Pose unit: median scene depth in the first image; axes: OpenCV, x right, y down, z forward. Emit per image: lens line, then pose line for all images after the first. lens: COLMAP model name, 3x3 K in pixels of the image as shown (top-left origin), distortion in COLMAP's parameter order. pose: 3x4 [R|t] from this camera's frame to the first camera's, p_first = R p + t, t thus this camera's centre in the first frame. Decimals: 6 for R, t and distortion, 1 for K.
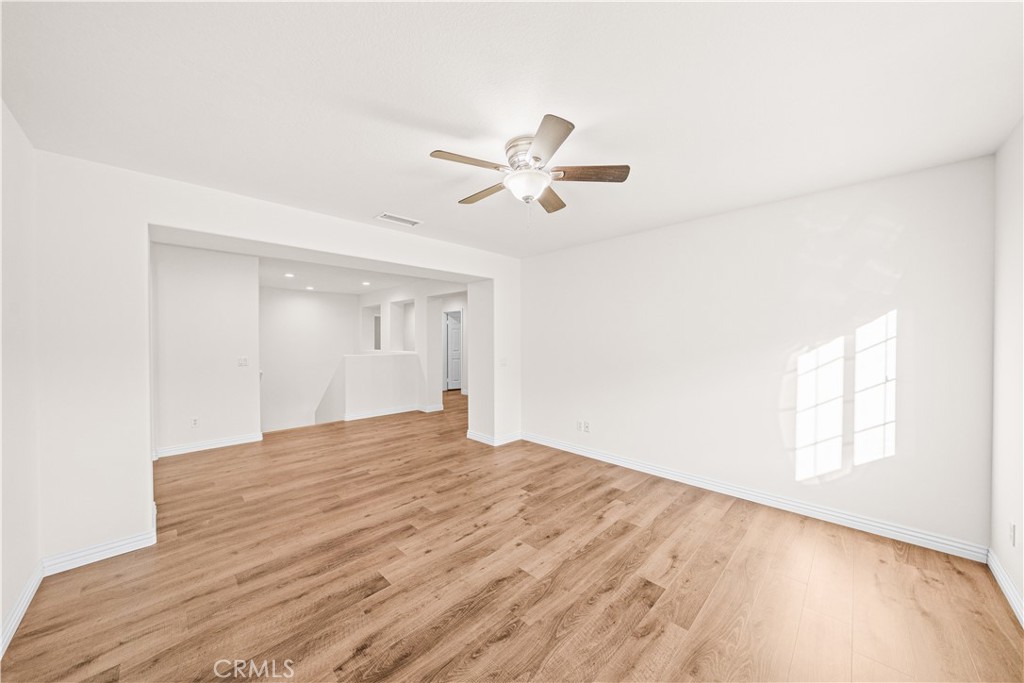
lens RADIAL K [[351.1, 0, 504.1], [0, 351.1, 344.1], [0, 0, 1]] dist [-0.000262, -0.000107]
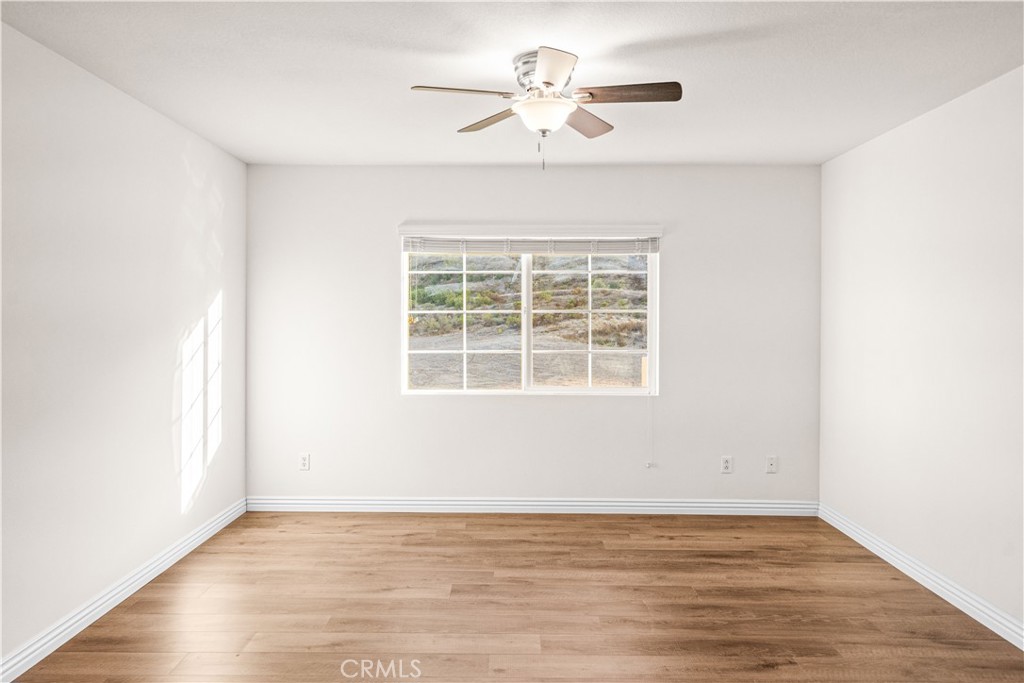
lens RADIAL K [[681.0, 0, 505.0], [0, 681.0, 329.8], [0, 0, 1]] dist [0.007230, -0.000210]
pose [[-0.705210, -0.011868, 0.708899, -0.664458], [0.008357, 0.999651, 0.025048, -0.026483], [-0.708949, 0.023589, -0.704865, 1.541272]]
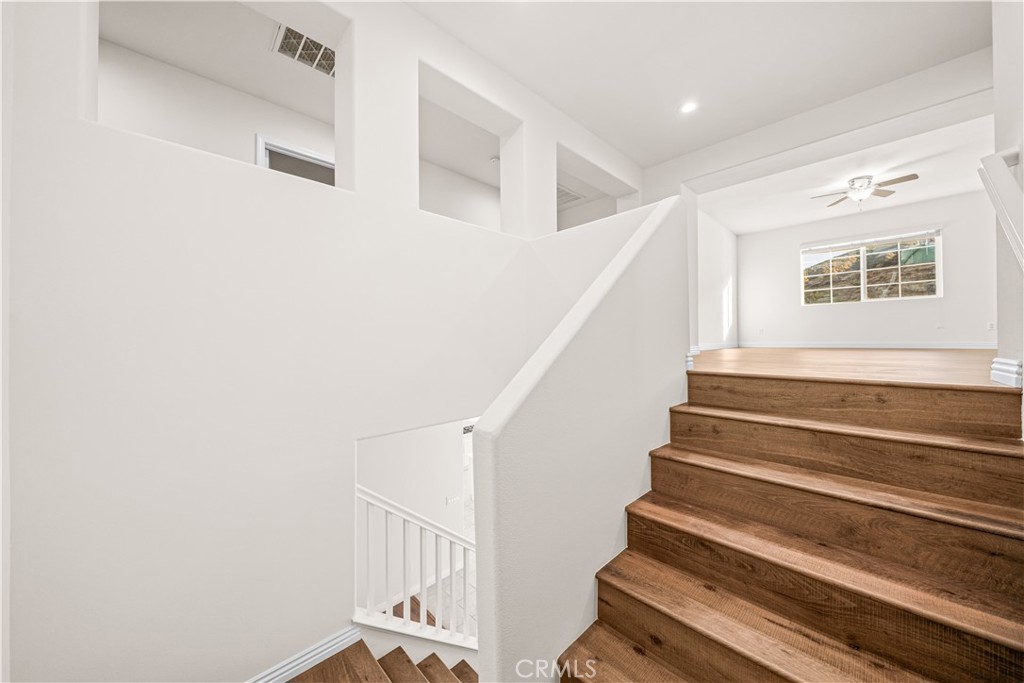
lens RADIAL K [[353.8, 0, 506.1], [0, 353.8, 337.9], [0, 0, 1]] dist [-0.002007, -0.000153]
pose [[0.022839, 0.019934, 0.999540, -1.896027], [0.011936, 0.999725, -0.020210, 0.457615], [-0.999668, 0.012392, 0.022595, 2.631466]]
